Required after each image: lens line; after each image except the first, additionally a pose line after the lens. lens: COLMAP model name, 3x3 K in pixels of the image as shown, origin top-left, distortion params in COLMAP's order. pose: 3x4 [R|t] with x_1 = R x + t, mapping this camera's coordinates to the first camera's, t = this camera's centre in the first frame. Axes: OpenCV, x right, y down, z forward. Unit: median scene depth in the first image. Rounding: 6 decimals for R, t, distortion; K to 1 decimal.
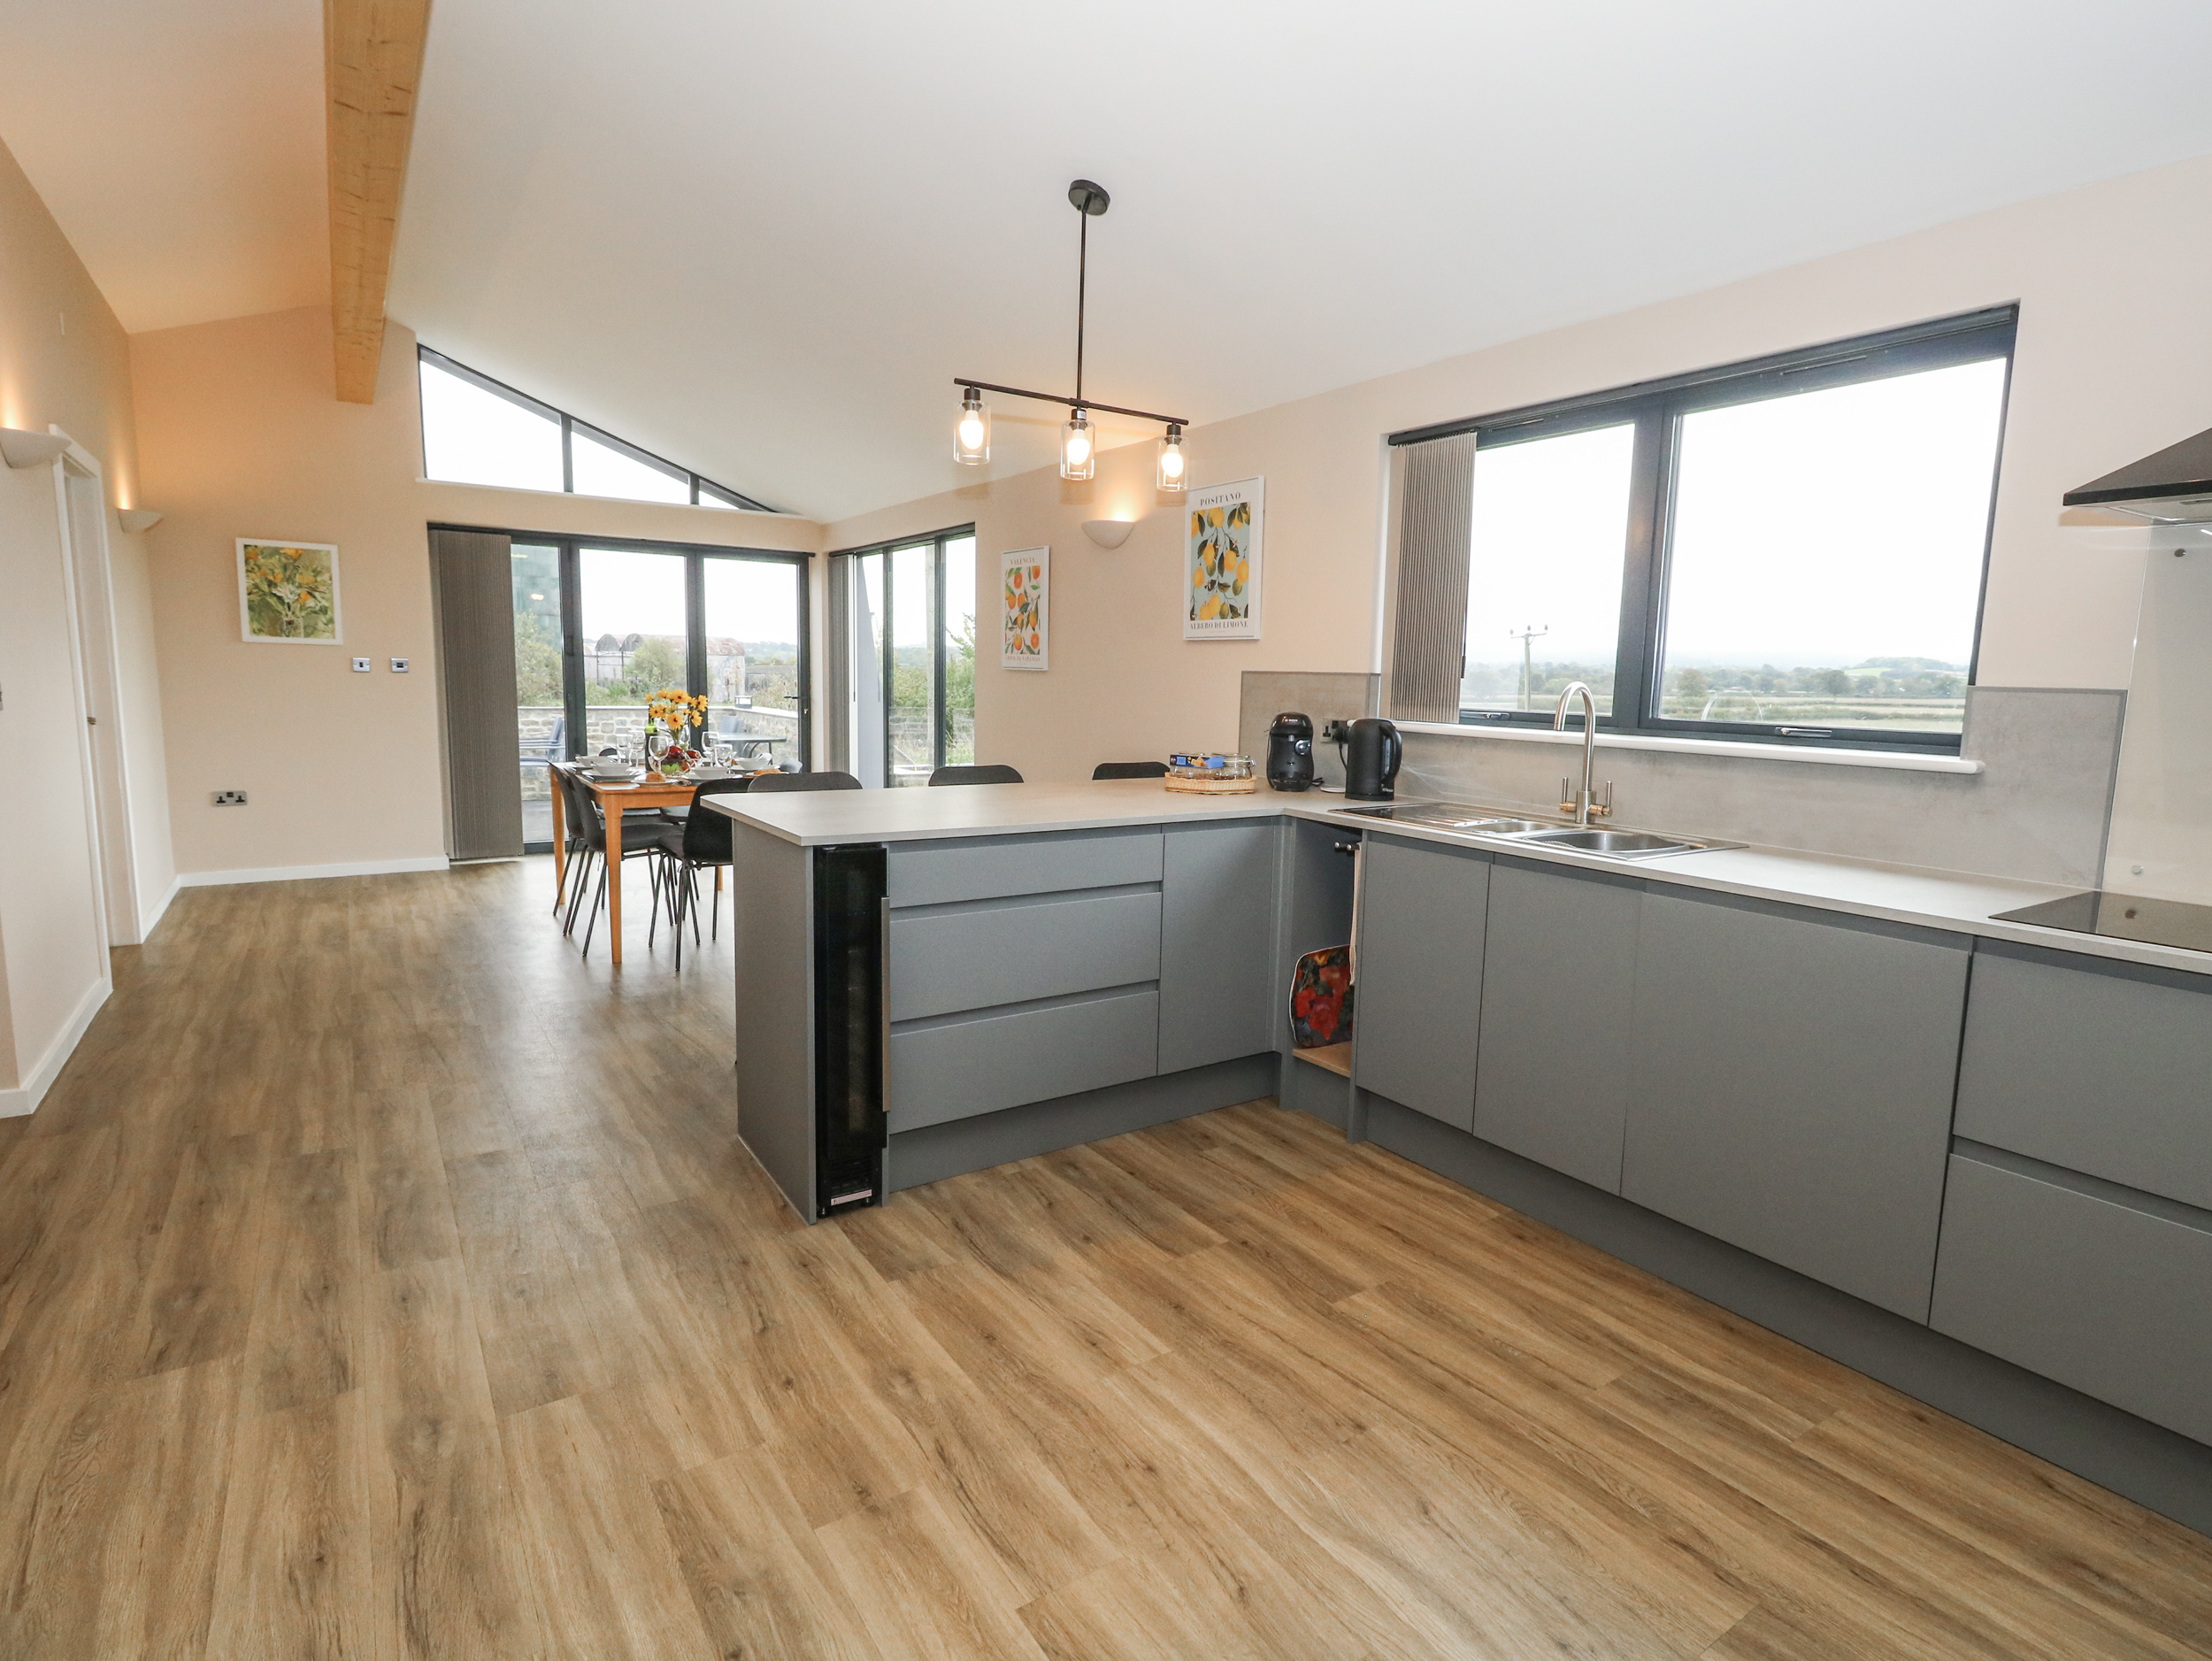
lens RADIAL K [[1142.0, 0, 1124.1], [0, 1142.0, 818.6], [0, 0, 1]] dist [0.001992, -0.001901]
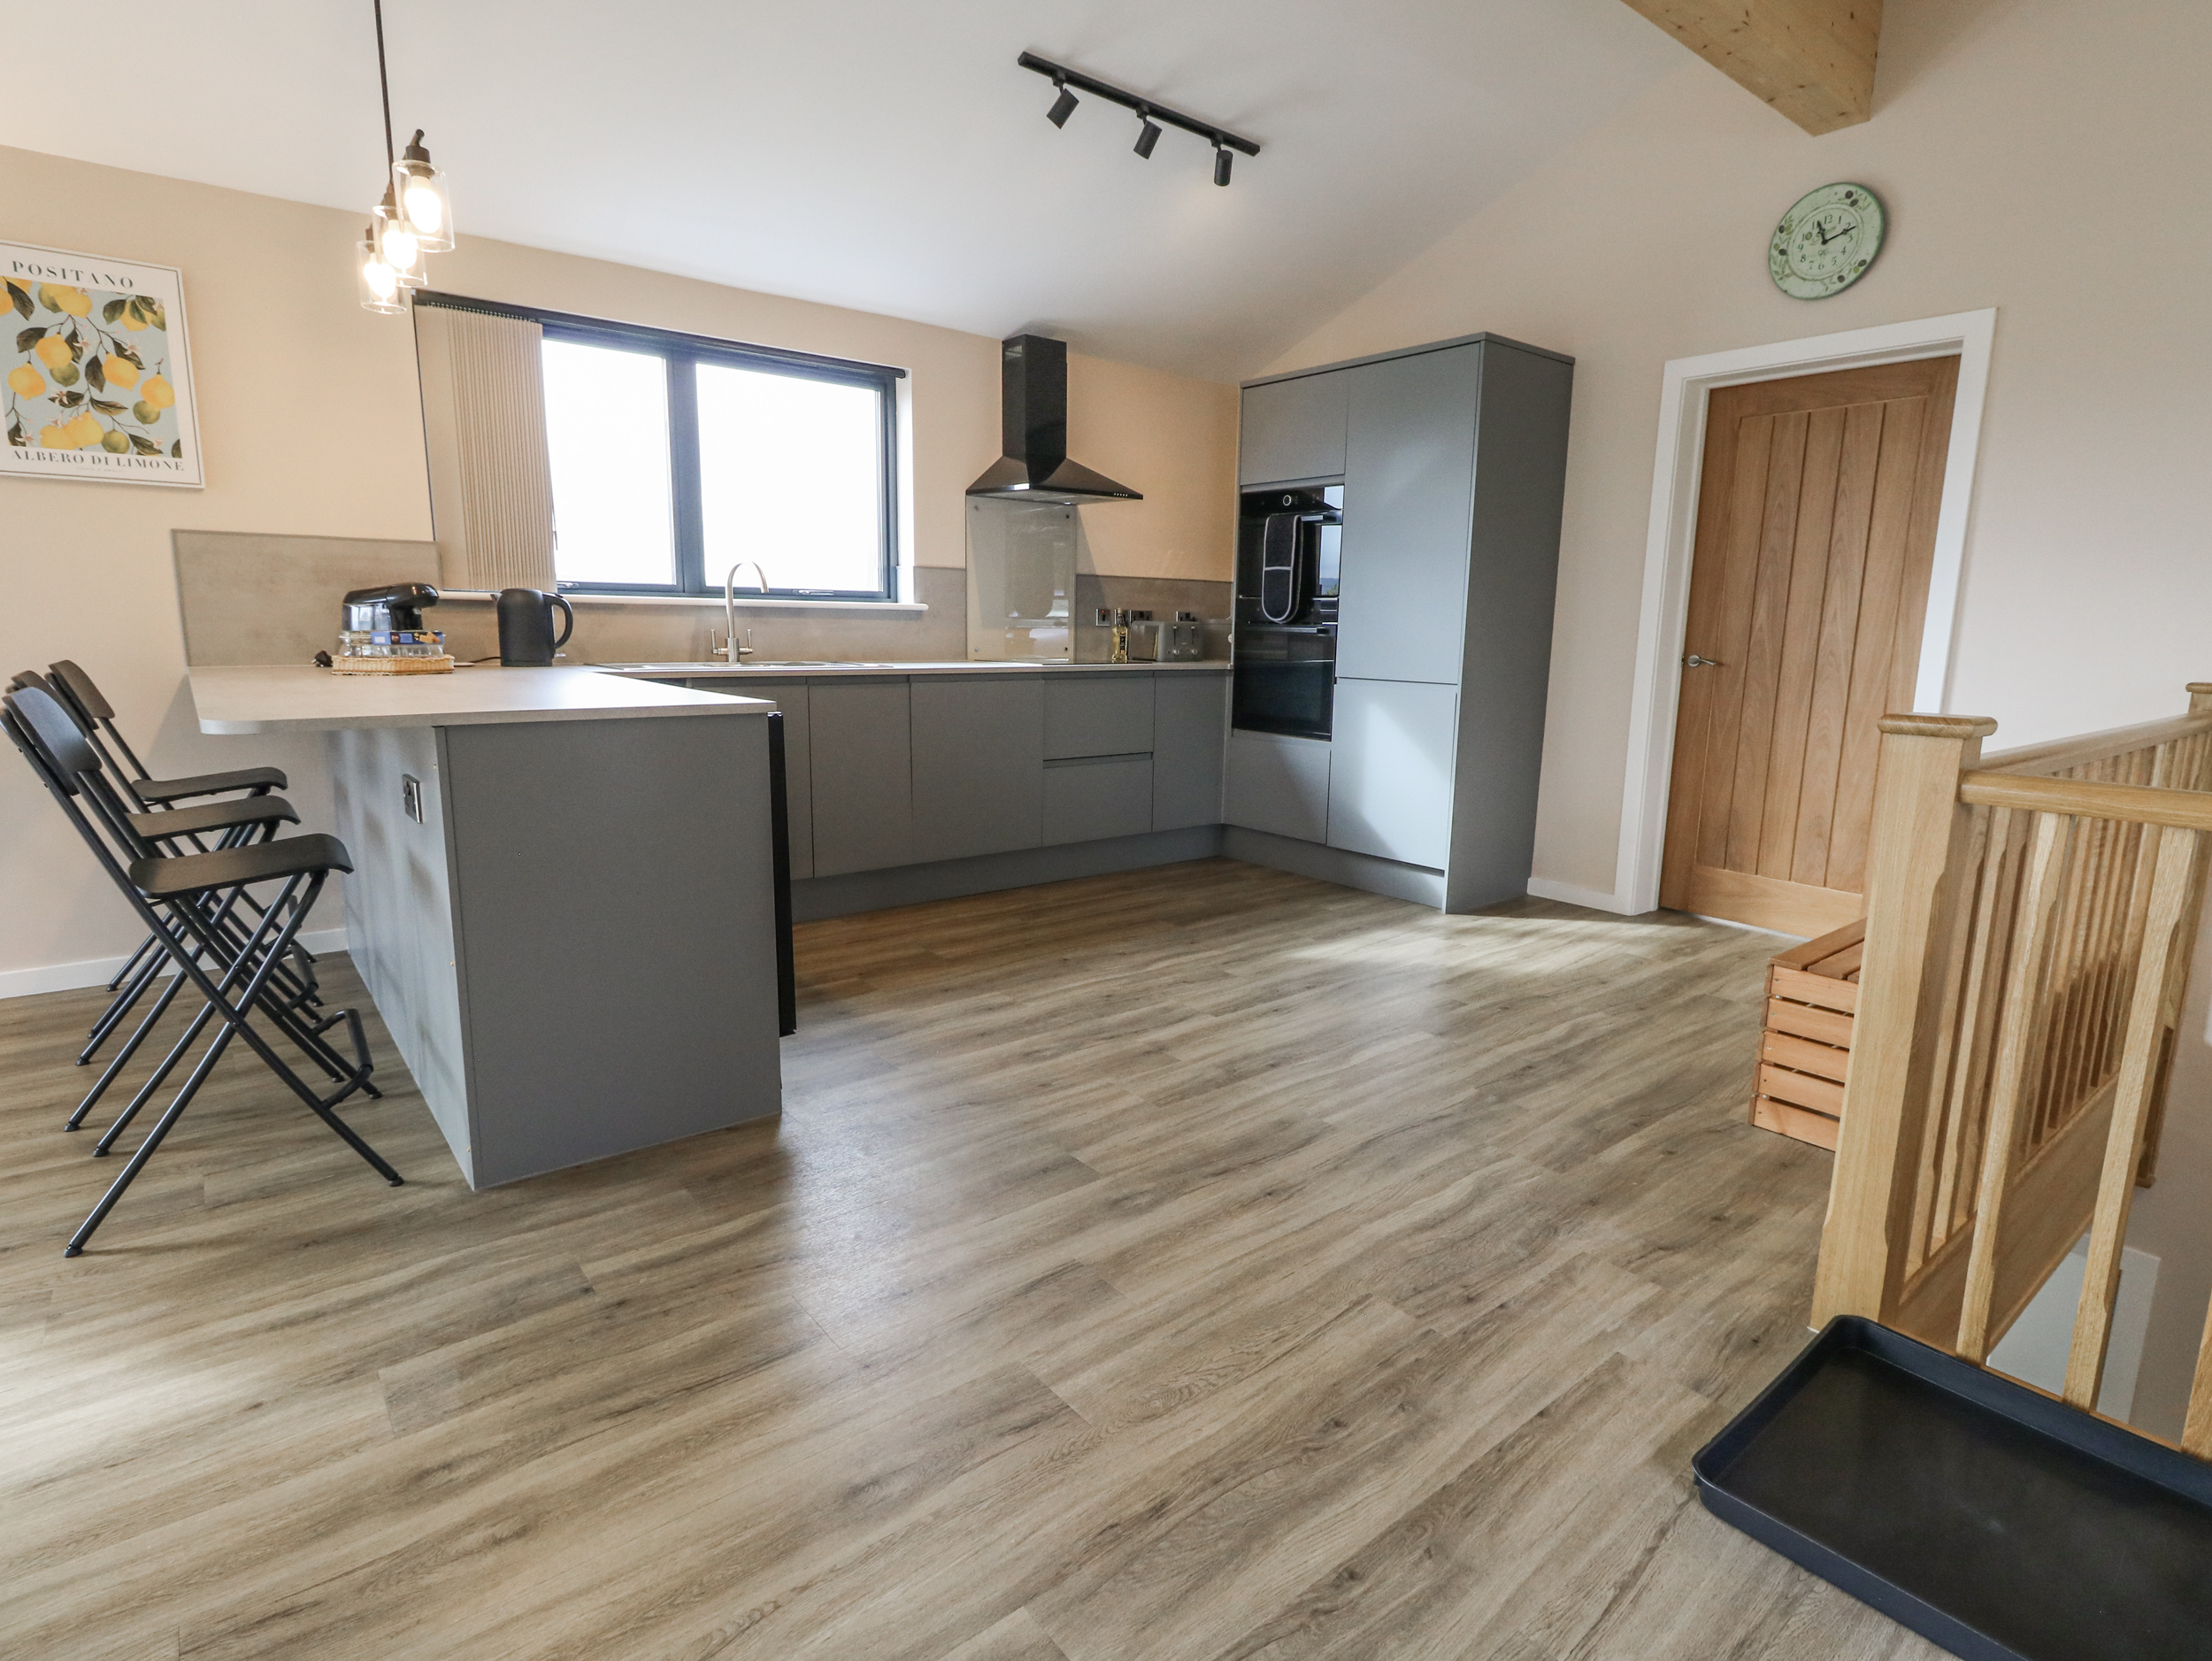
lens RADIAL K [[1142.0, 0, 1124.1], [0, 1142.0, 818.6], [0, 0, 1]] dist [0.001992, -0.001901]
pose [[-0.084256, -0.197735, 0.976628, -1.228757], [0.105777, 0.972800, 0.206086, -0.055191], [-0.990814, 0.120669, -0.061048, 0.763383]]
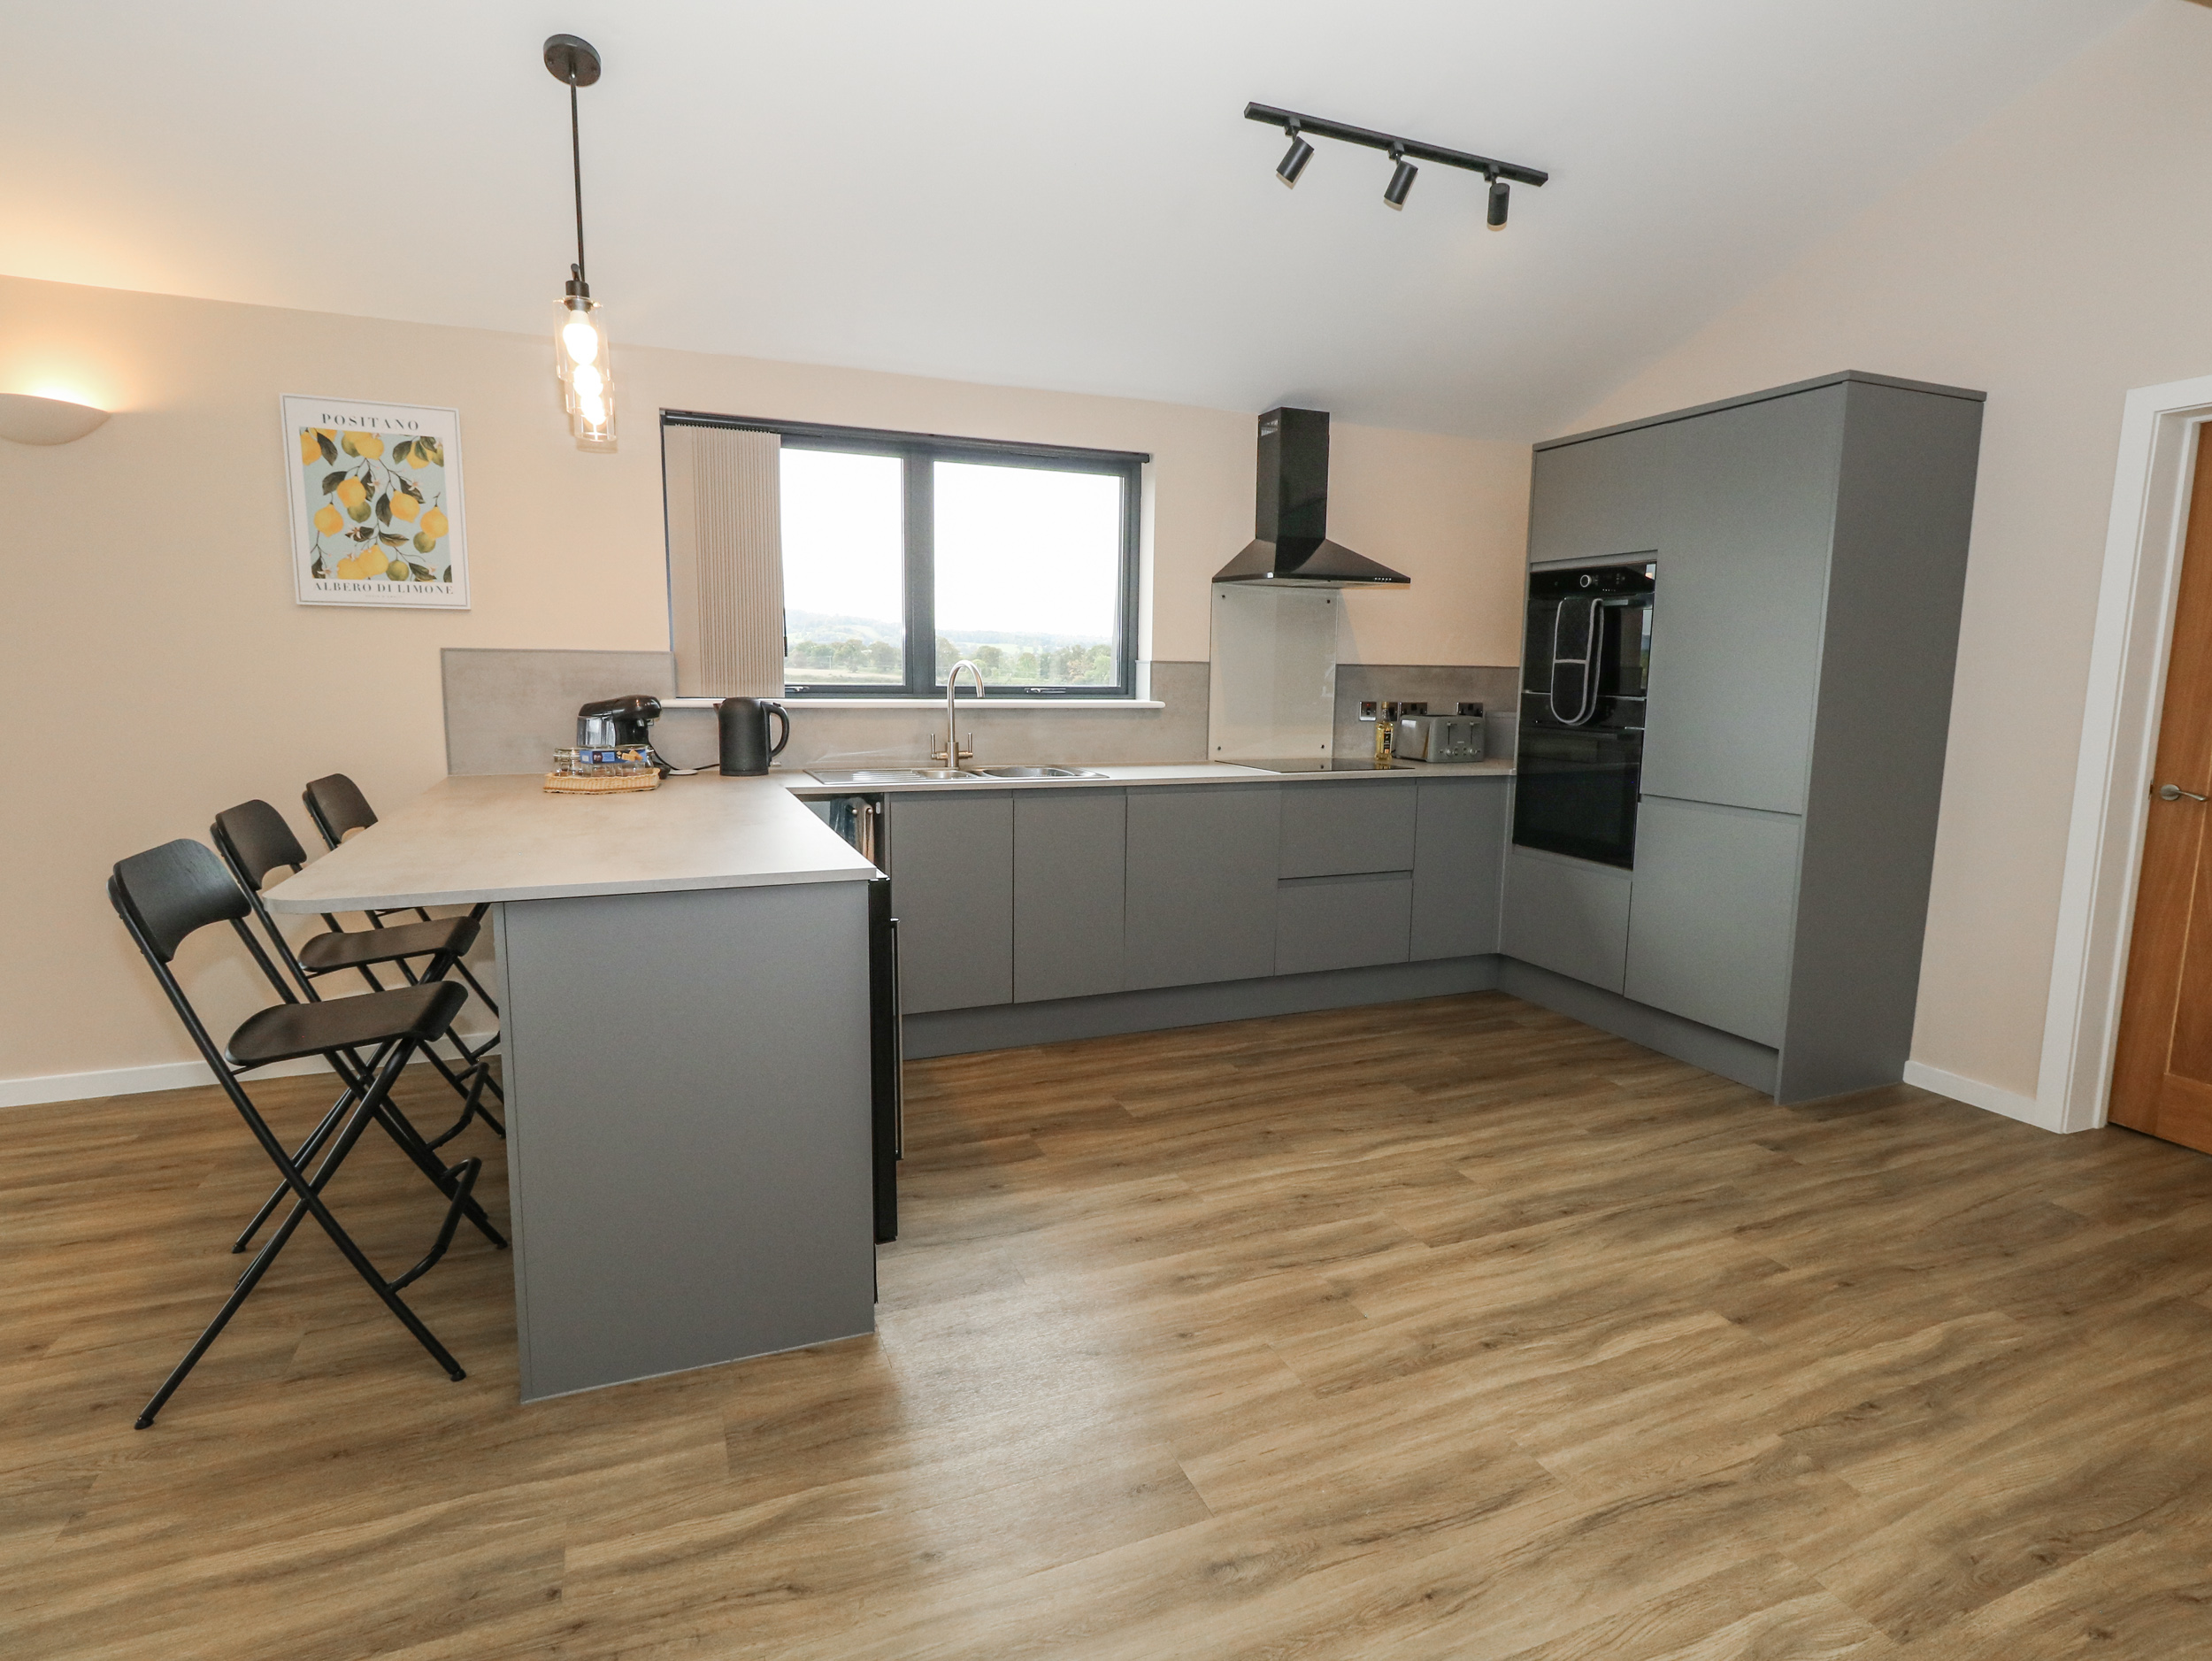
lens RADIAL K [[1142.0, 0, 1124.1], [0, 1142.0, 818.6], [0, 0, 1]] dist [0.001992, -0.001901]
pose [[0.199732, -0.152760, 0.967870, -1.019514], [0.113125, 0.984763, 0.132081, -0.106736], [-0.973298, 0.083110, 0.213970, 0.629121]]
